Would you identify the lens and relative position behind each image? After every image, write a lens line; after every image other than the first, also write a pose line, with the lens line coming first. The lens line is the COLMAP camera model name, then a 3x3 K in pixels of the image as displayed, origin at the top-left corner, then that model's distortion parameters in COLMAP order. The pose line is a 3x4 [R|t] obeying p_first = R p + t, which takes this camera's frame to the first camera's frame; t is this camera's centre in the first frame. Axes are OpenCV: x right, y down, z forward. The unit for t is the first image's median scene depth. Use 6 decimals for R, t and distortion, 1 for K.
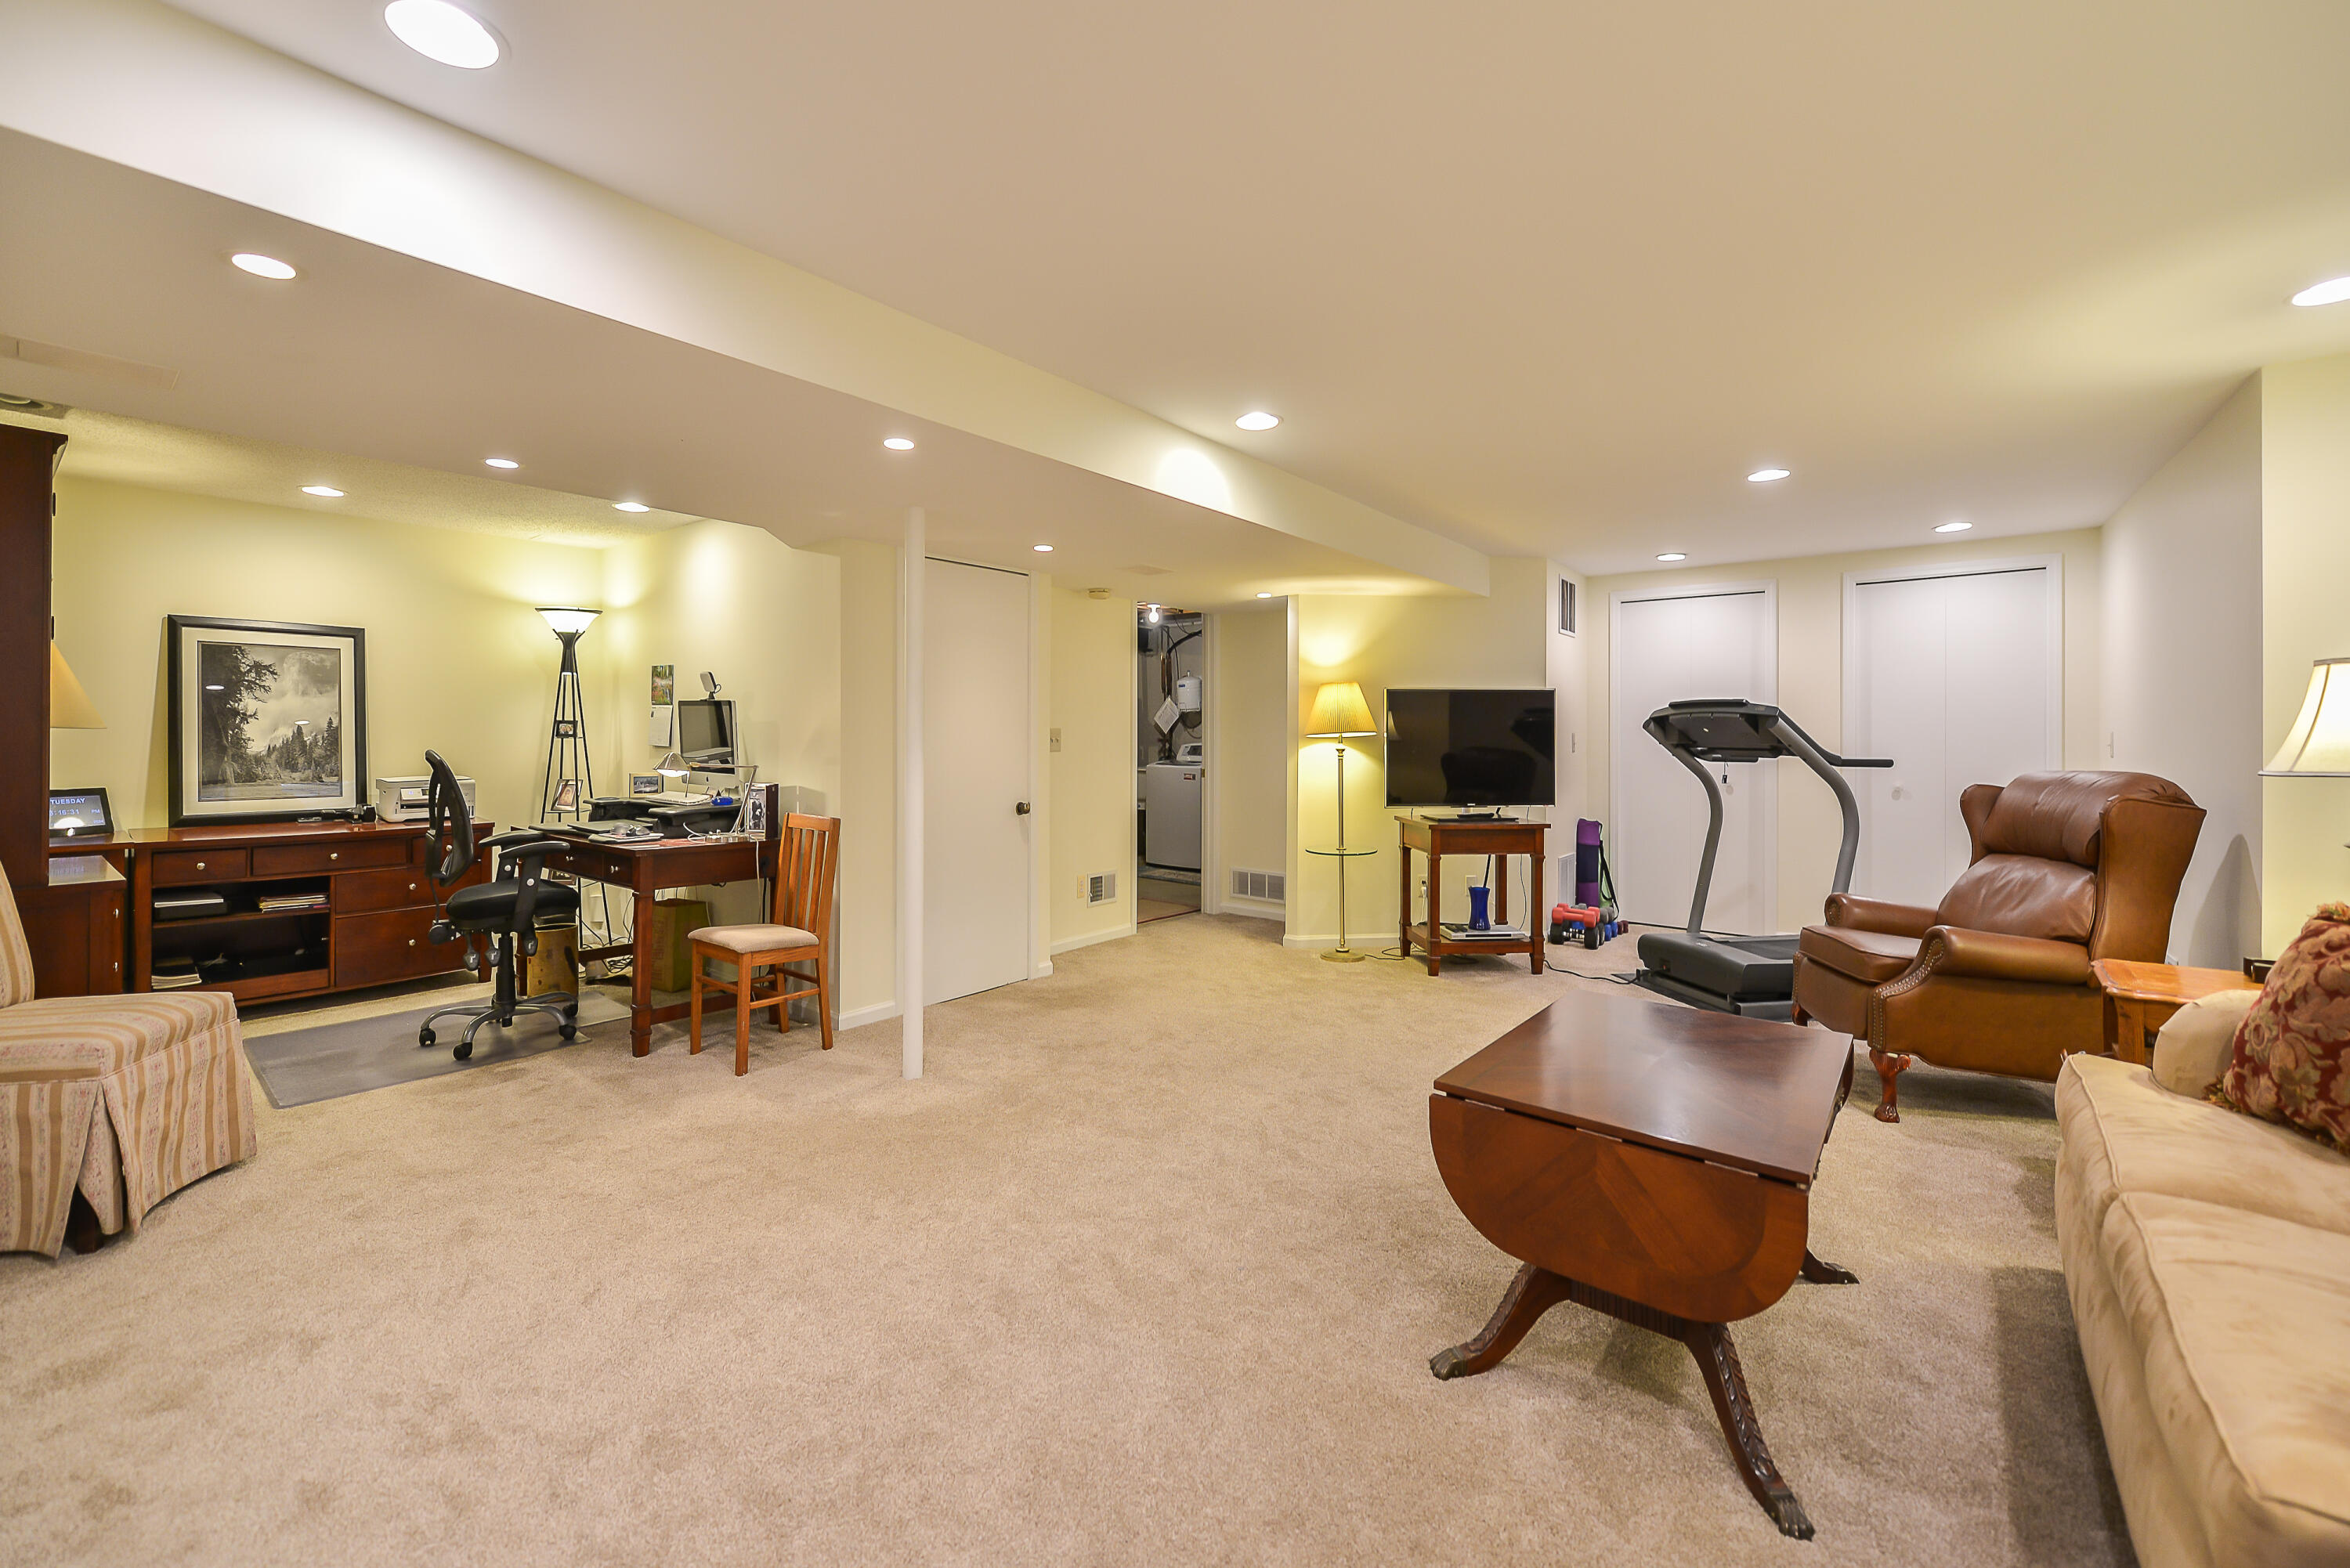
lens RADIAL K [[972.4, 0, 1100.5], [0, 972.4, 724.5], [0, 0, 1]] dist [-0.001045, 0.000067]
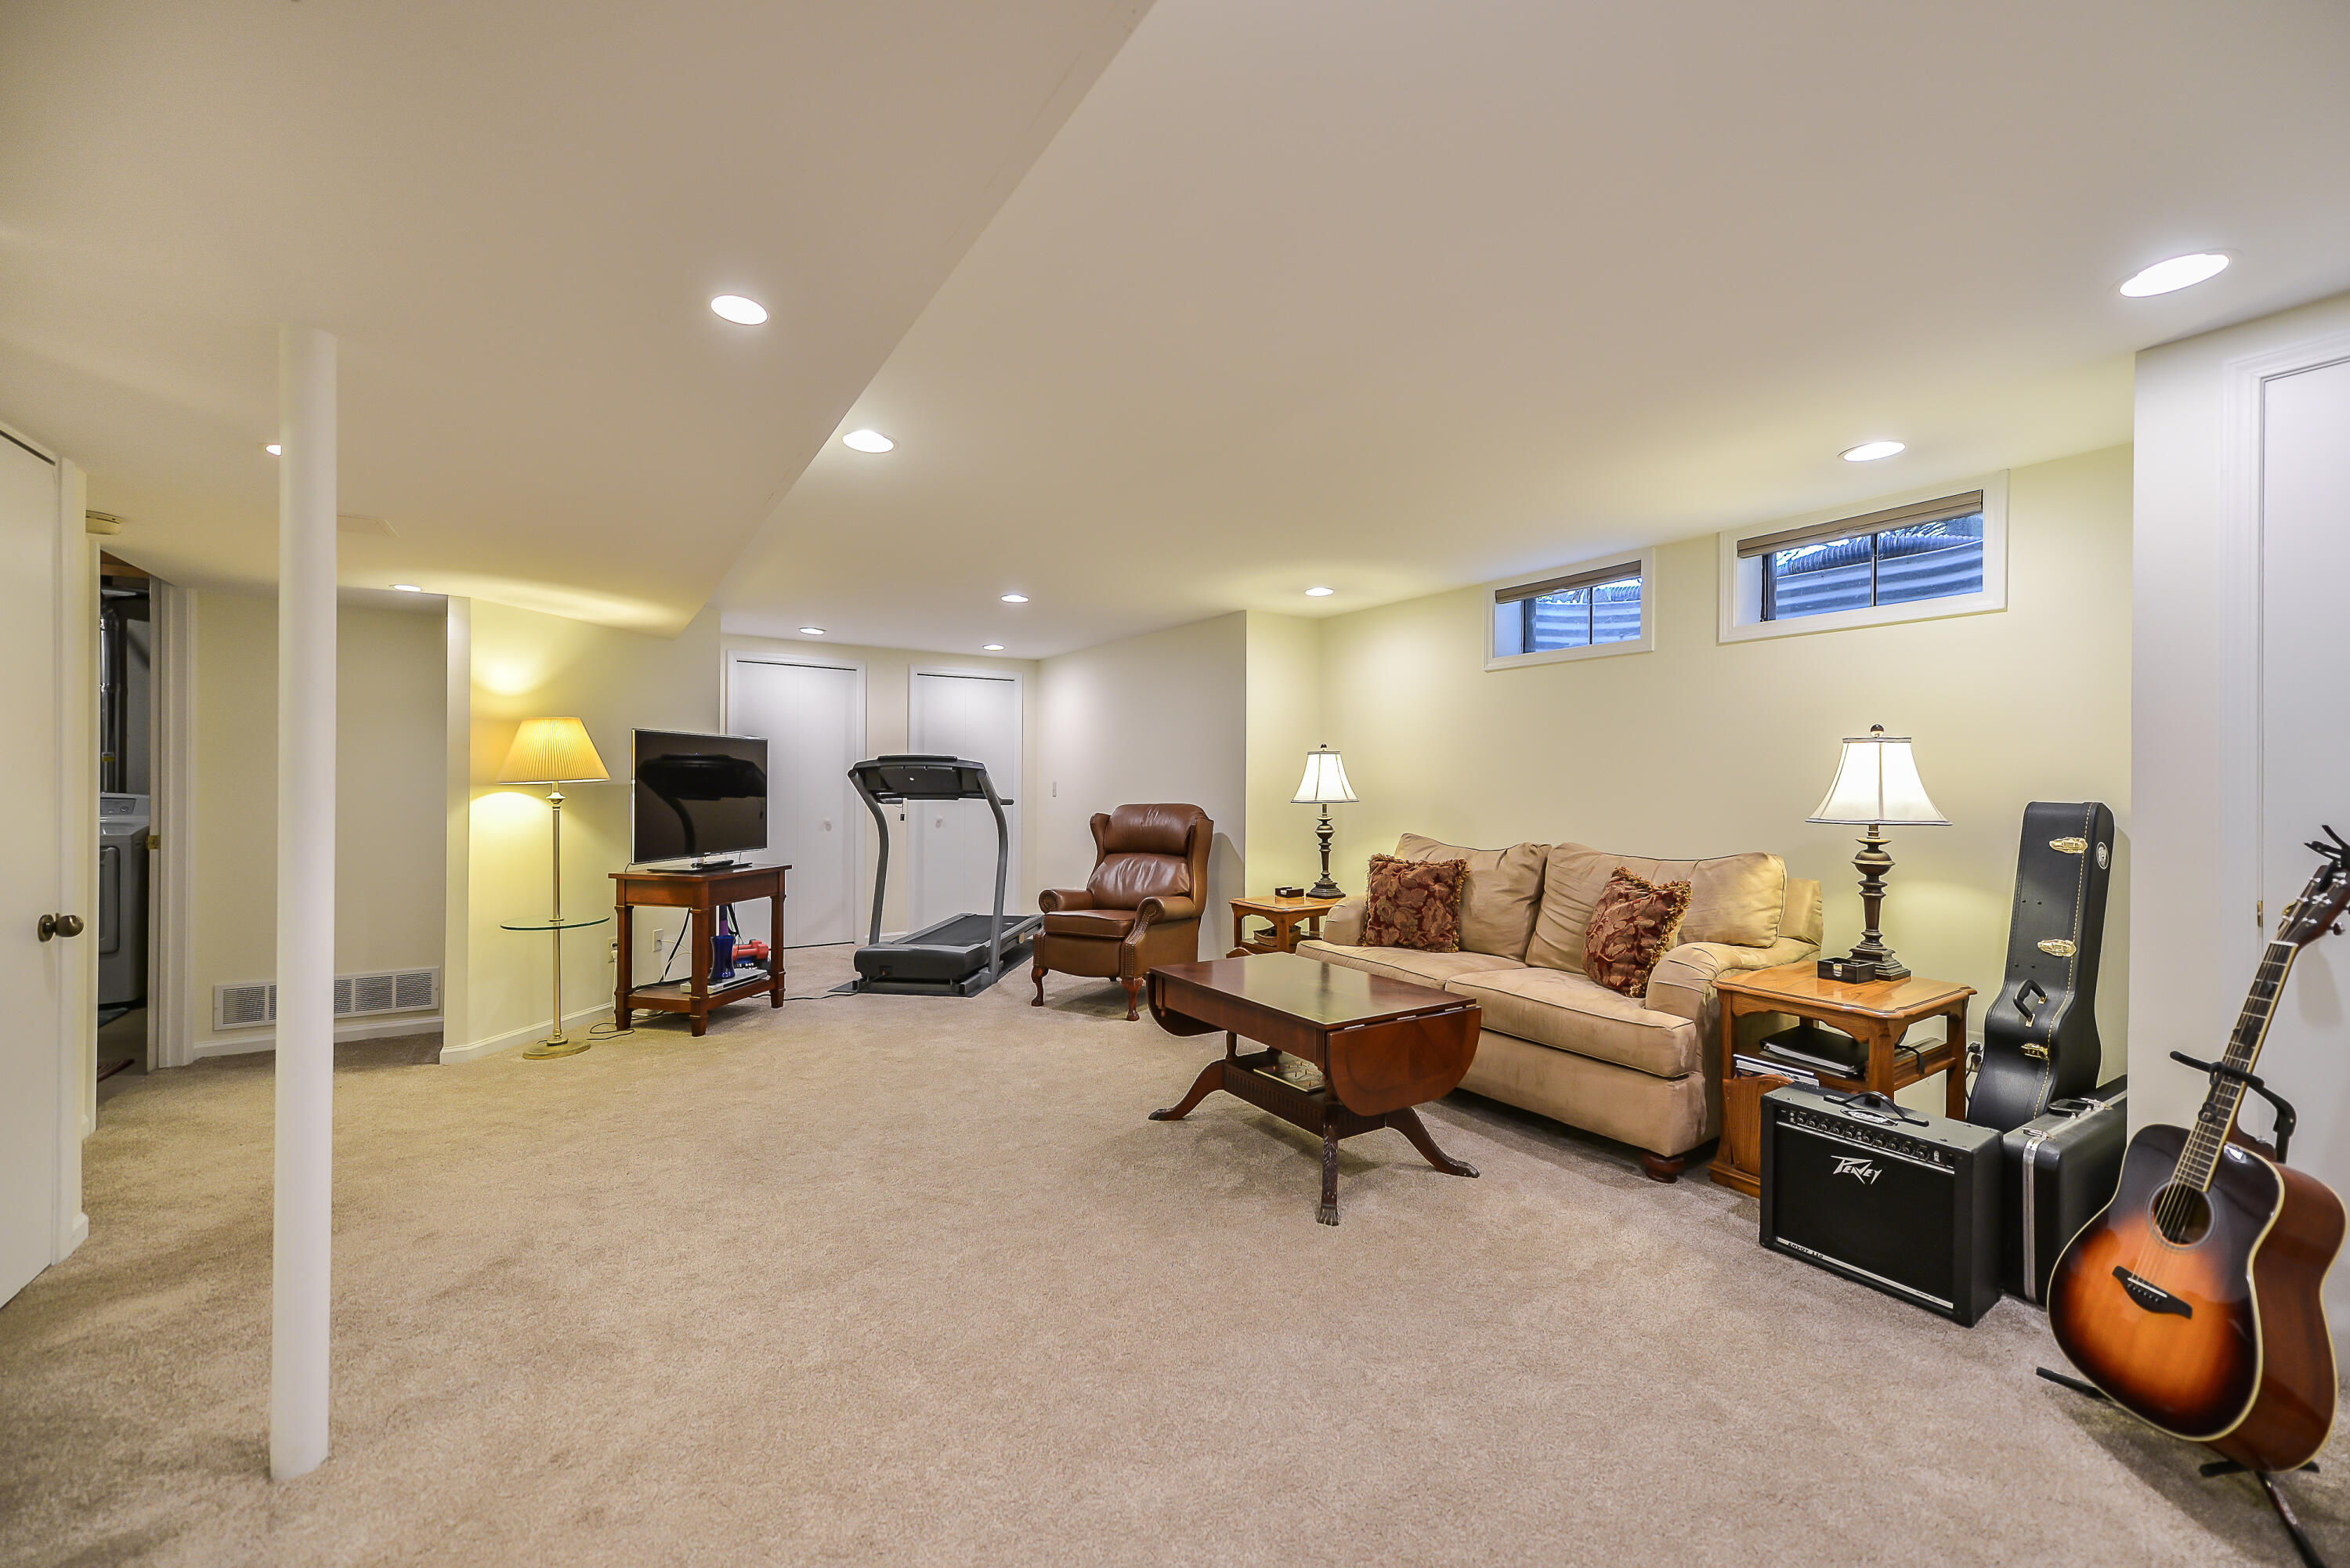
lens RADIAL K [[887.1, 0, 1167.6], [0, 887.1, 791.4], [0, 0, 1]] dist [0.004946, 0.000550]
pose [[0.280135, -0.008307, 0.959925, -0.353044], [-0.013989, 0.999821, 0.012735, 0.002027], [-0.959859, -0.016996, 0.279969, 0.311053]]
